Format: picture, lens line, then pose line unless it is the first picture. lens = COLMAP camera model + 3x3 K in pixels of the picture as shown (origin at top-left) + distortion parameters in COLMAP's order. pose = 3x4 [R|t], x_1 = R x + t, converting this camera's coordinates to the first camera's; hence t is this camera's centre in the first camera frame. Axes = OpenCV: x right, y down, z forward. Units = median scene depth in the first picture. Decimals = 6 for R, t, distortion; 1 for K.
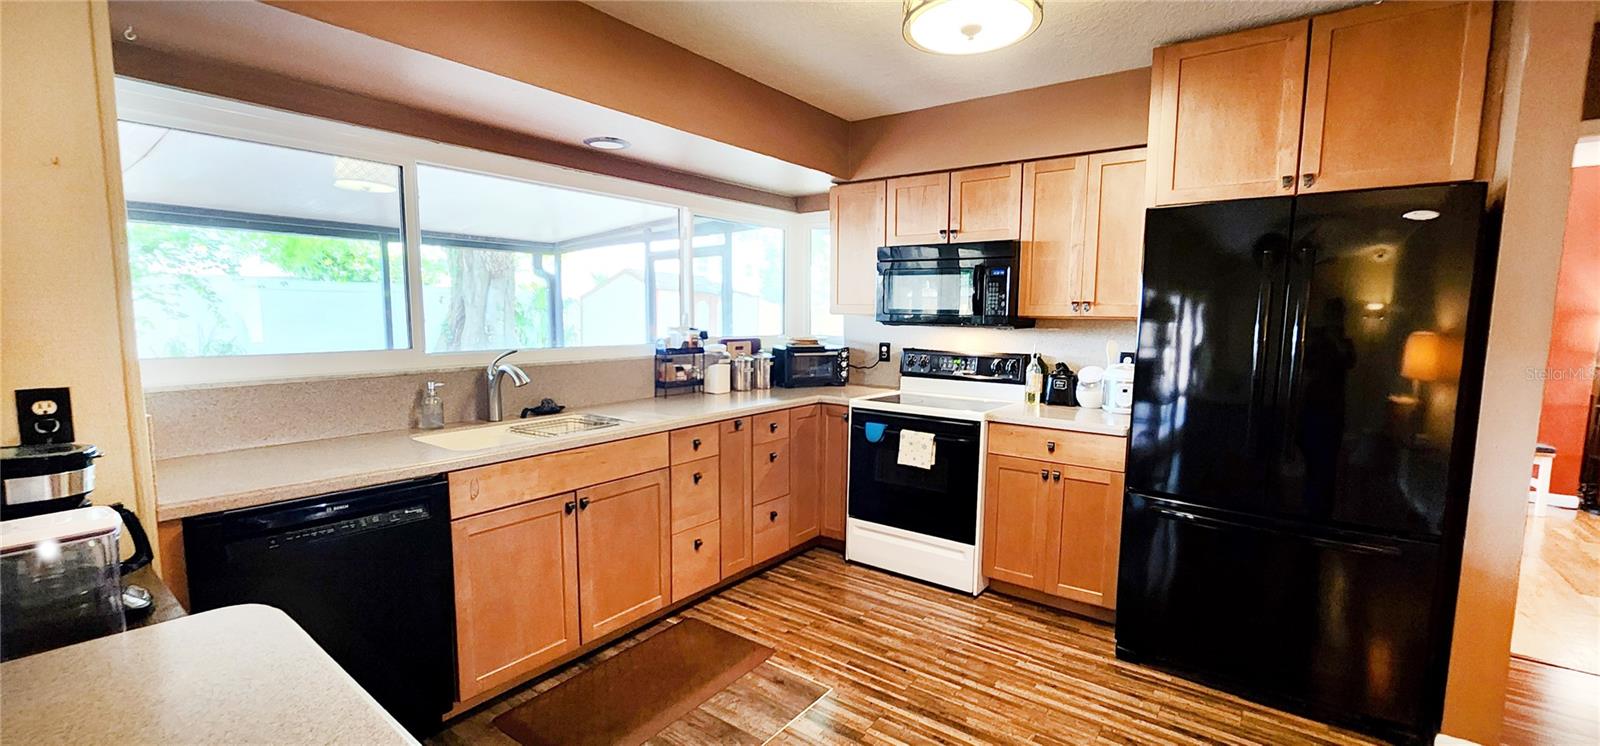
lens RADIAL K [[659.9, 0, 799.8], [0, 659.9, 377.1], [0, 0, 1]] dist [0.000030, 0.000562]
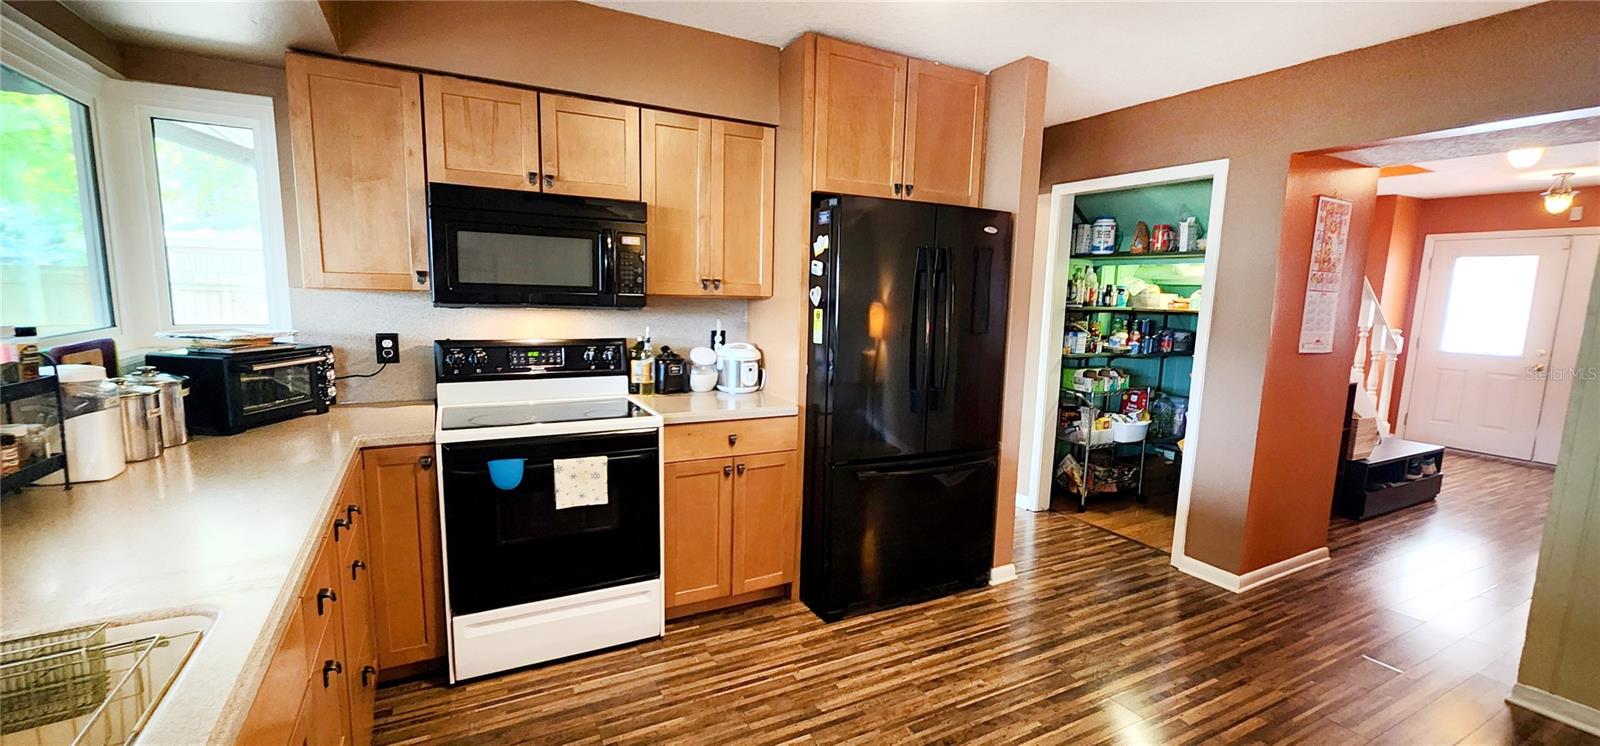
lens RADIAL K [[659.9, 0, 804.7], [0, 659.9, 378.7], [0, 0, 1]] dist [0.000030, 0.000562]
pose [[0.414407, -0.121334, 0.901967, -0.367978], [0.067655, 0.992438, 0.102420, -0.061465], [-0.907574, 0.018579, 0.419482, 0.486967]]
